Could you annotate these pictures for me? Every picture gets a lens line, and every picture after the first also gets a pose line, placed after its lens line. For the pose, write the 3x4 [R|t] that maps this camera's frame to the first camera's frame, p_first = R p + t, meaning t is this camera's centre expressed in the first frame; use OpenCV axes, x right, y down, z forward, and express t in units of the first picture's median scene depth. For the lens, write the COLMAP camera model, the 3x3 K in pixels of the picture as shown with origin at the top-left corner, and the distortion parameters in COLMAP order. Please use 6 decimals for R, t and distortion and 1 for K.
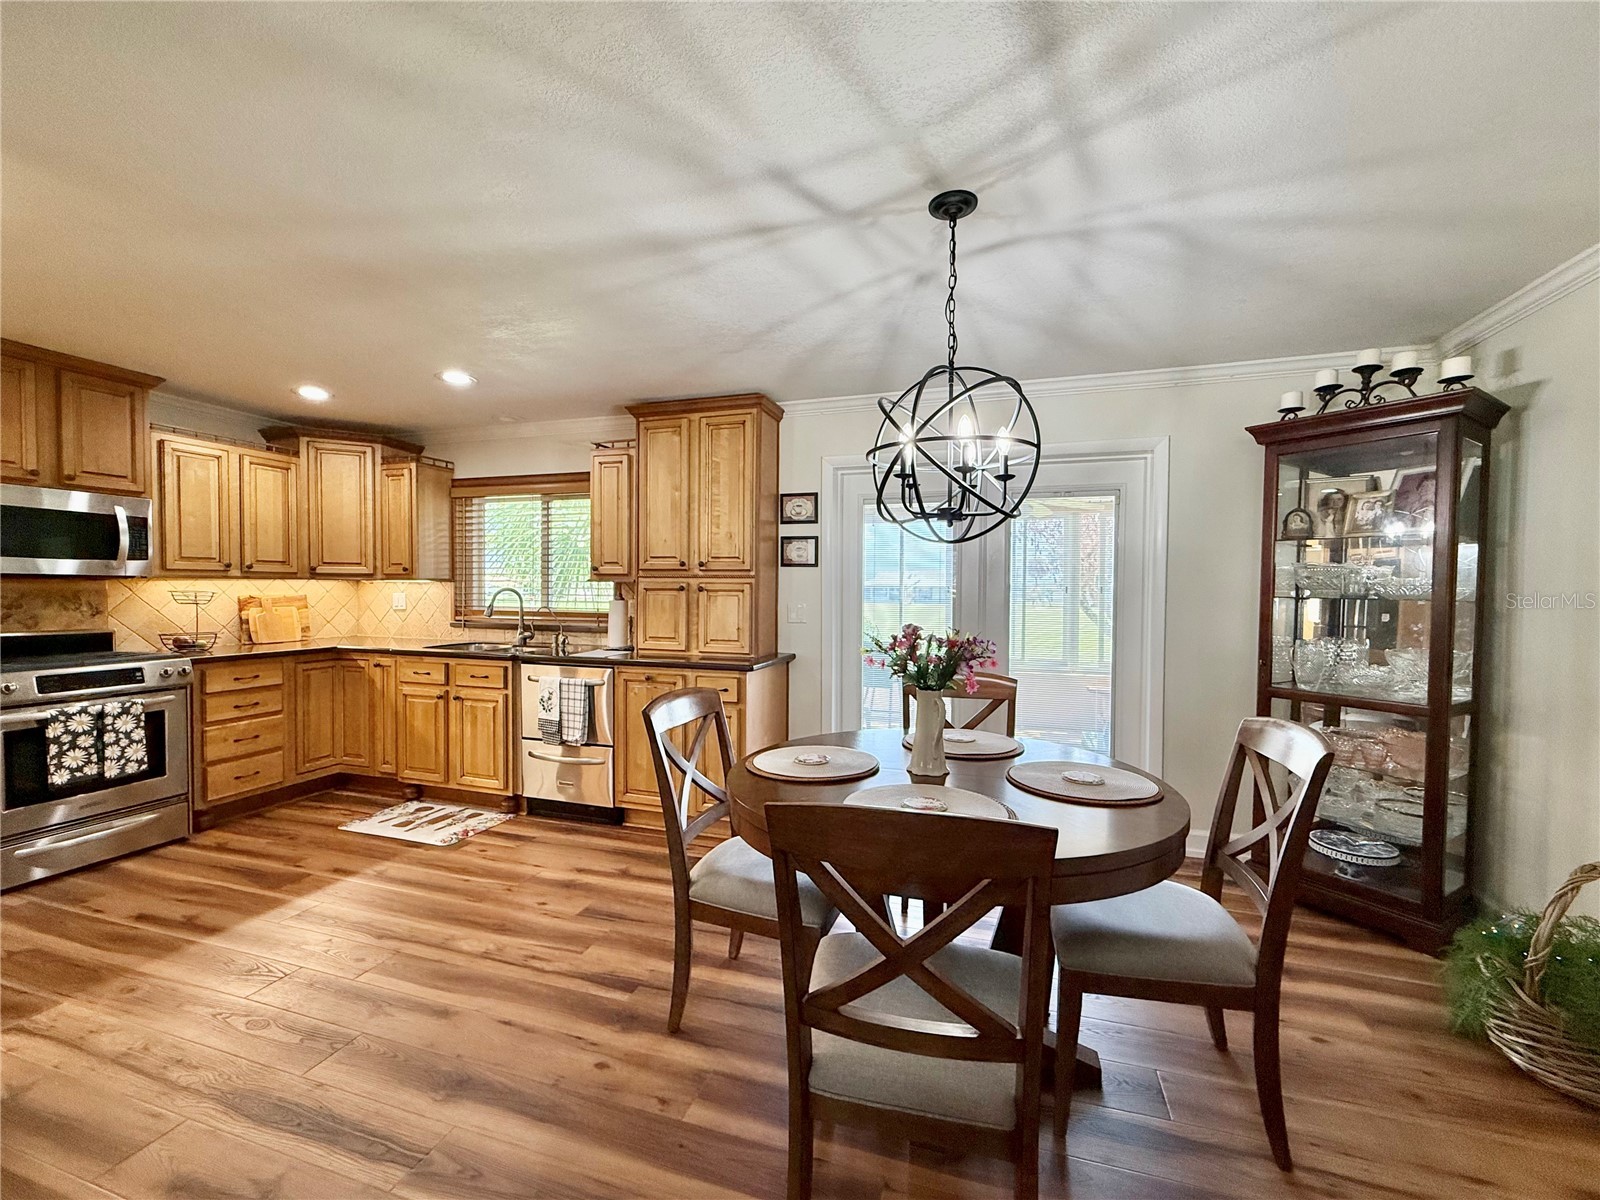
lens RADIAL K [[643.4, 0, 805.4], [0, 643.4, 600.1], [0, 0, 1]] dist [0.000114, 0.000085]
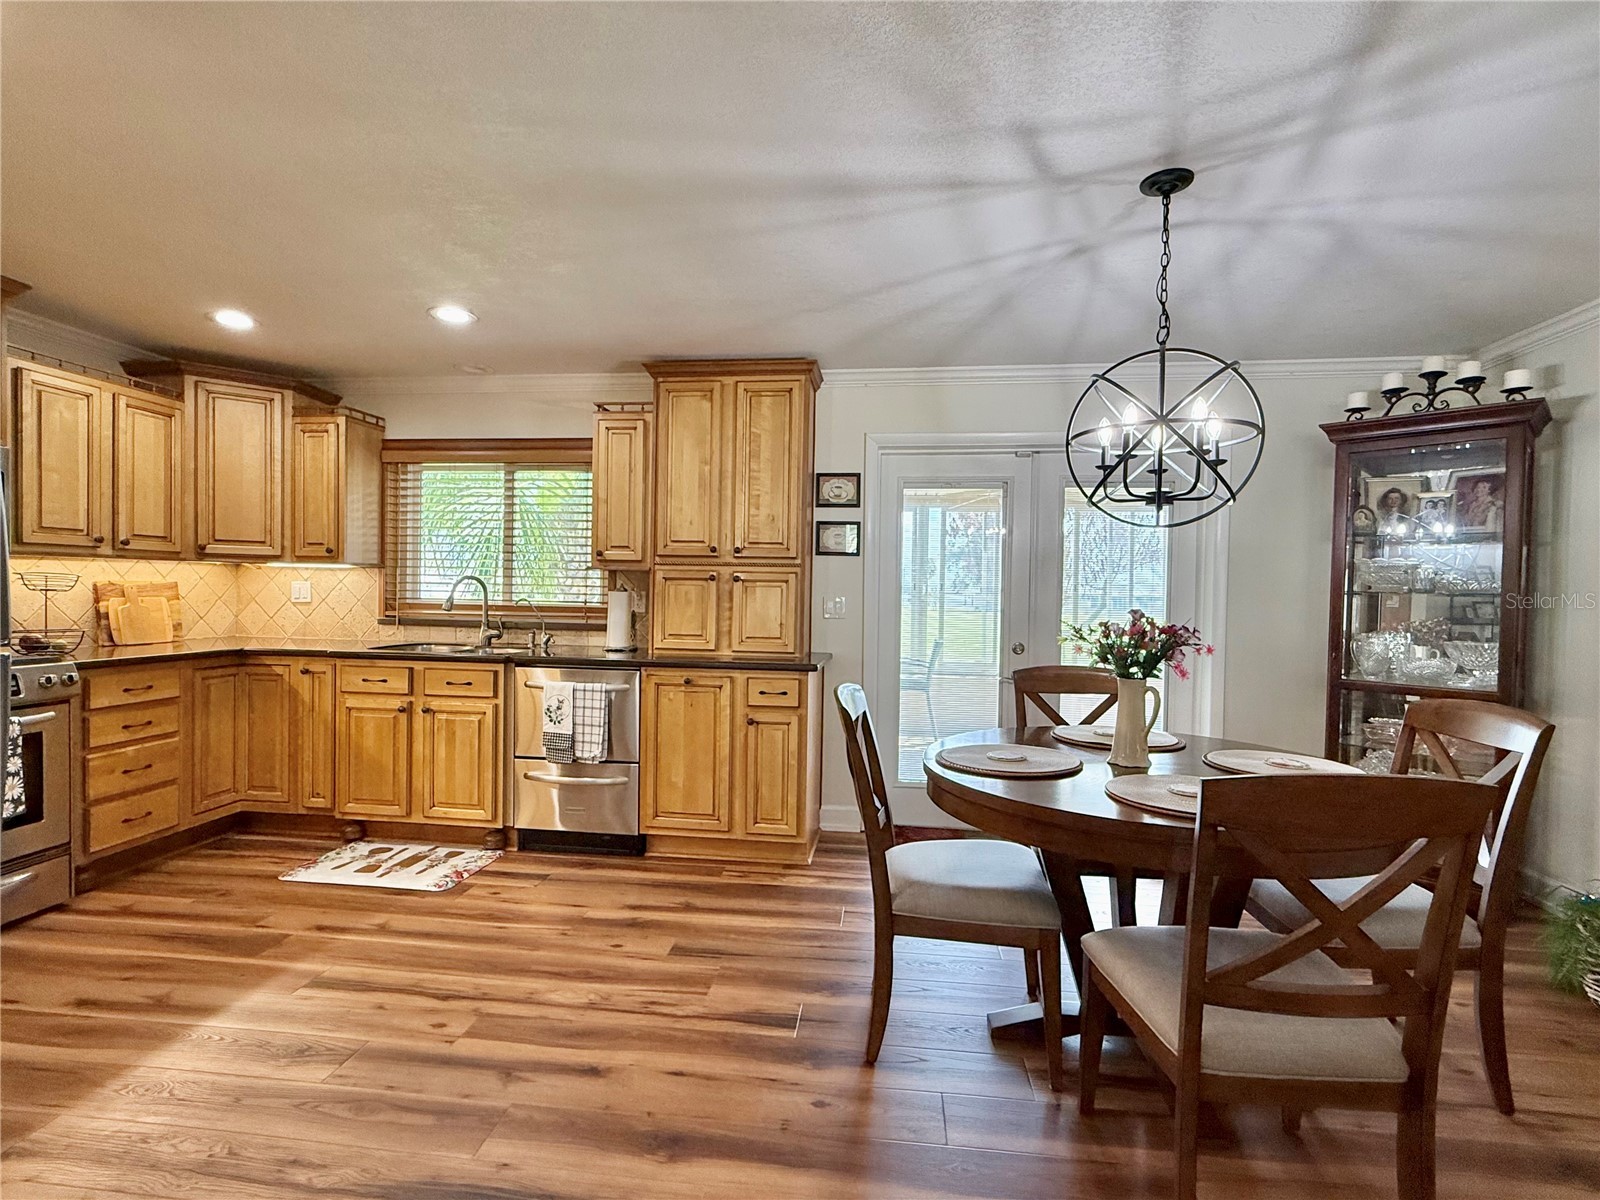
lens RADIAL K [[764.1, 0, 701.1], [0, 764.1, 605.2], [0, 0, 1]] dist [-0.002018, 0.000963]
pose [[0.983093, 0.006745, 0.182985, -0.407581], [-0.006510, 0.999977, -0.001885, 0.021226], [-0.182993, 0.000662, 0.983114, -0.005982]]
